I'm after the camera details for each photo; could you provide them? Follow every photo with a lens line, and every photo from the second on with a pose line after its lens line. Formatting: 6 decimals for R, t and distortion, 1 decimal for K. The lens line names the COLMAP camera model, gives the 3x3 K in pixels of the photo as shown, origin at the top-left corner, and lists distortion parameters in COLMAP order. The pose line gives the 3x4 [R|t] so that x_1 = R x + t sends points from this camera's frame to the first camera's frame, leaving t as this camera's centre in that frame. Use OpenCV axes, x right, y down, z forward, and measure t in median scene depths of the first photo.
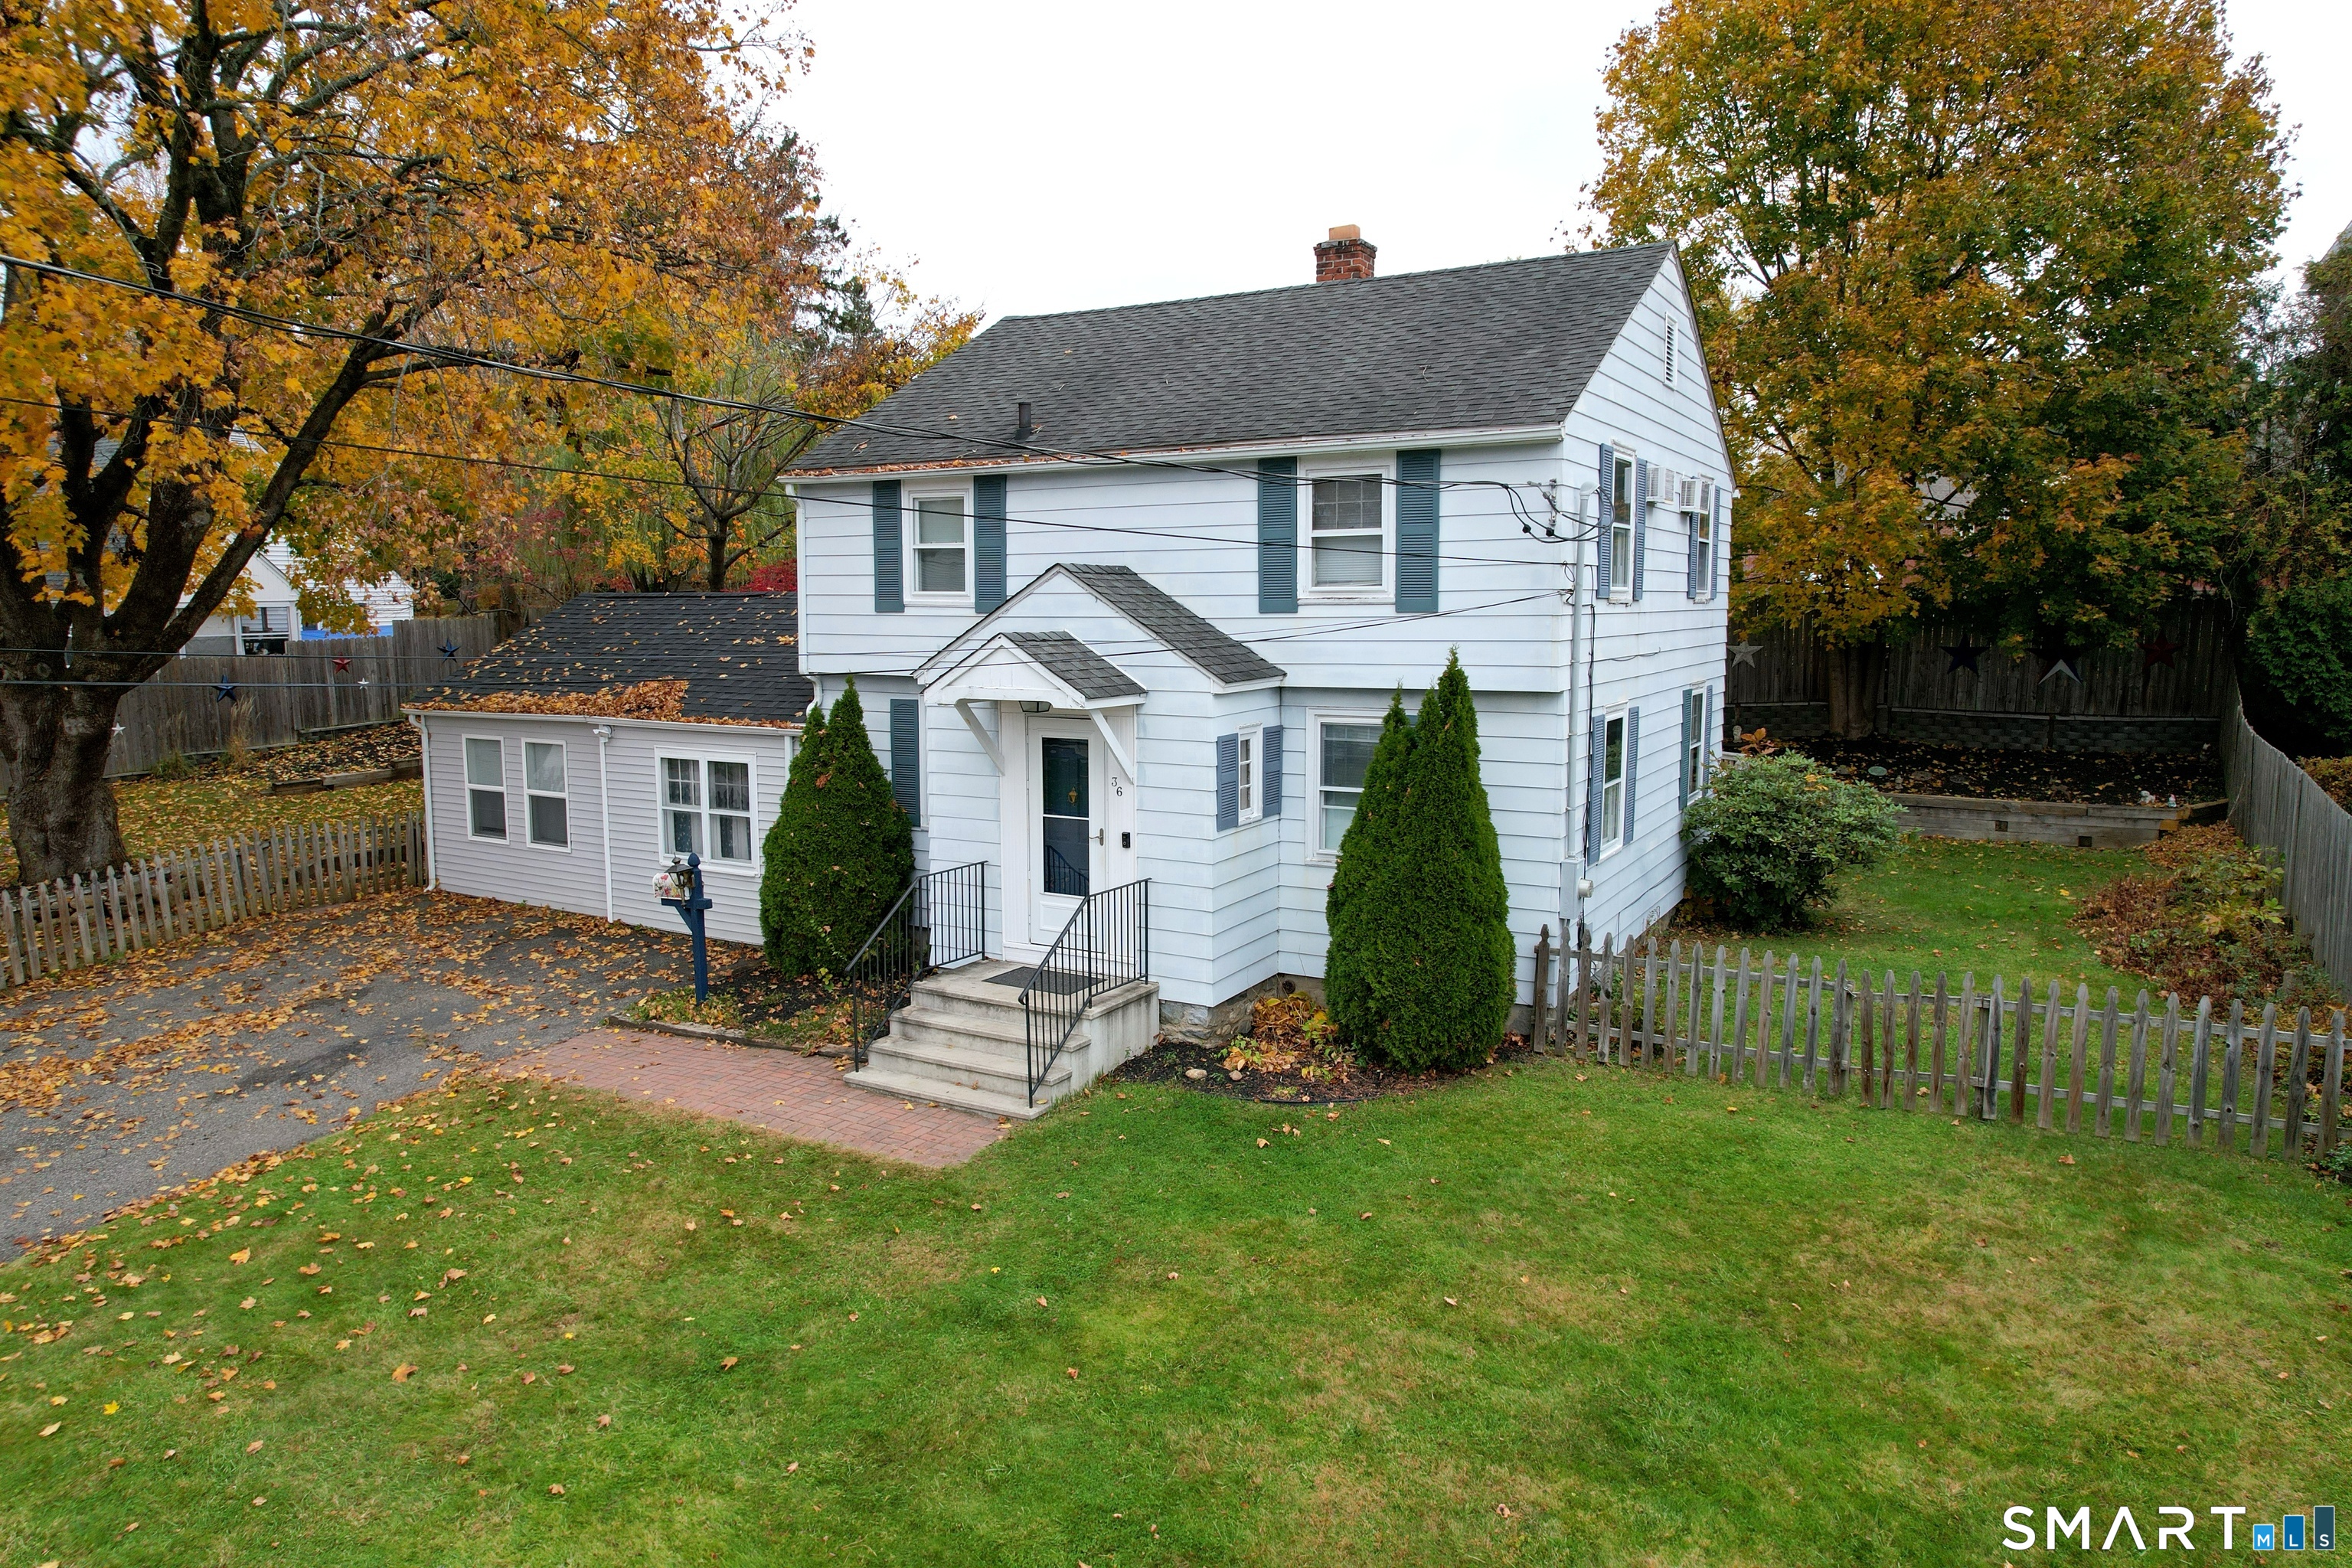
lens RADIAL K [[1497.6, 0, 1166.9], [0, 1497.6, 779.3], [0, 0, 1]] dist [-0.049912, 0.035535]
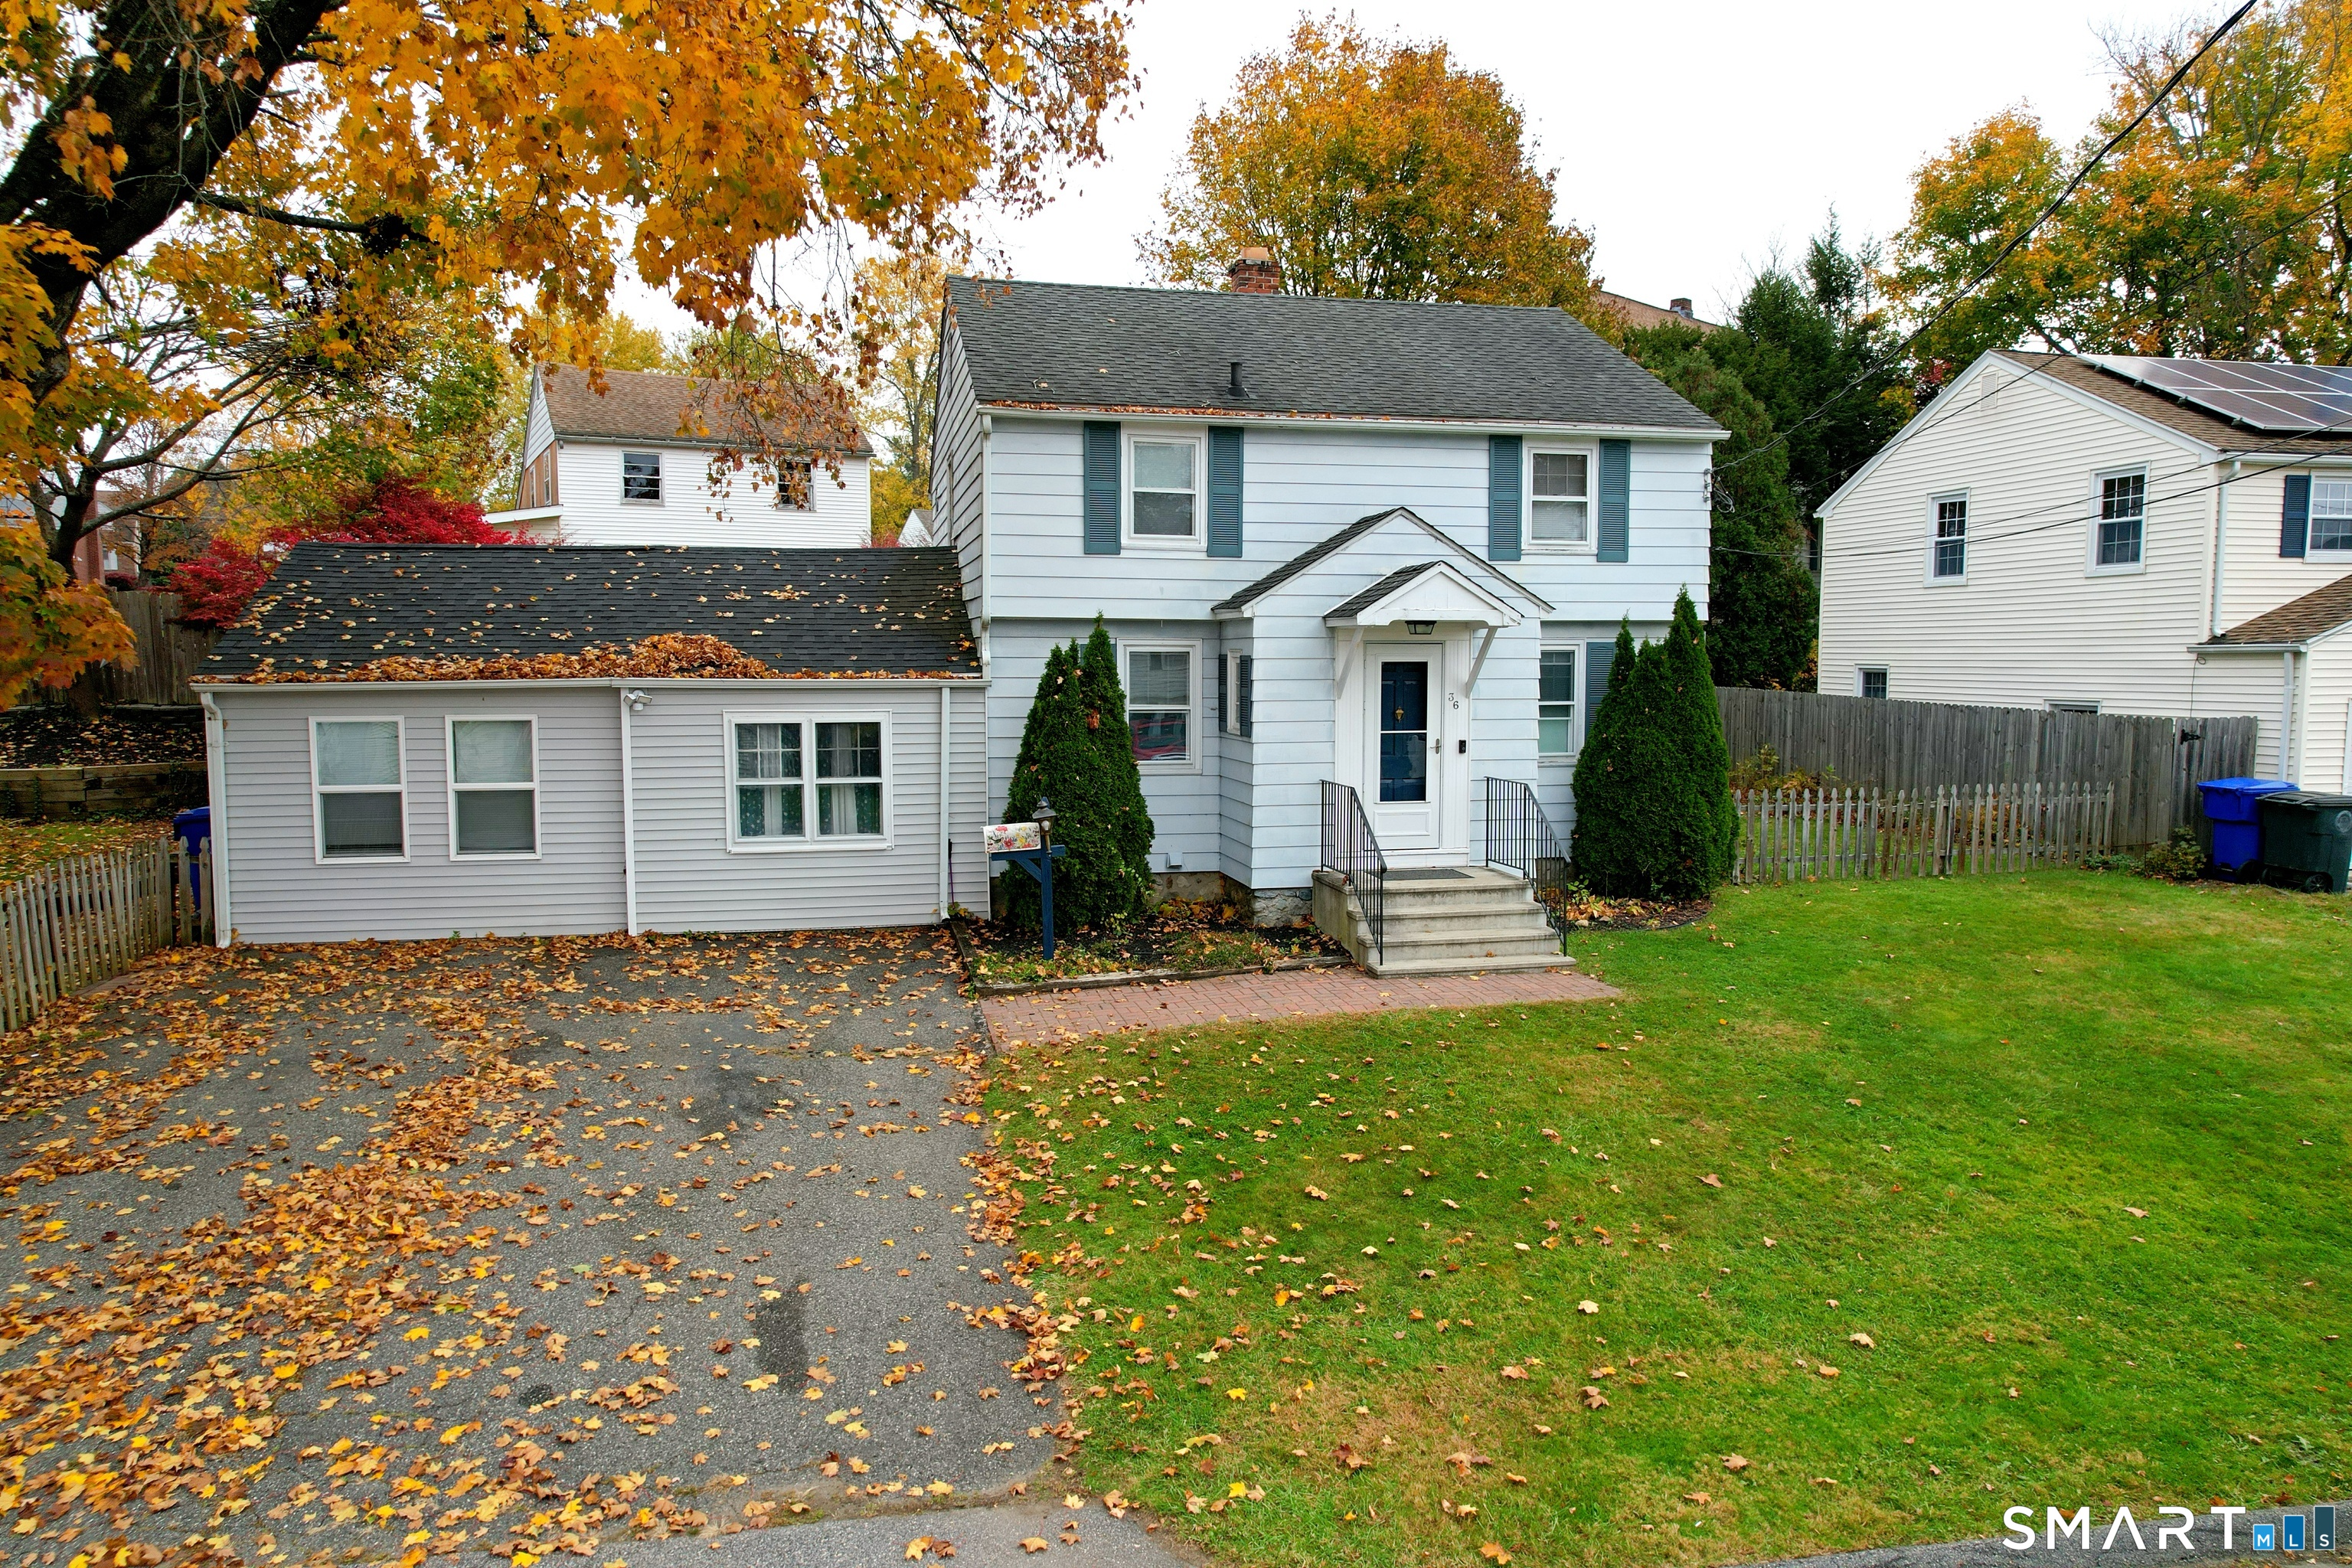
lens RADIAL K [[1497.6, 0, 1181.9], [0, 1497.6, 778.6], [0, 0, 1]] dist [-0.049912, 0.035535]
pose [[0.736763, -0.052801, 0.674086, -0.962057], [0.078626, 0.996873, -0.007852, 0.056719], [-0.671564, 0.058785, 0.738611, 0.281856]]
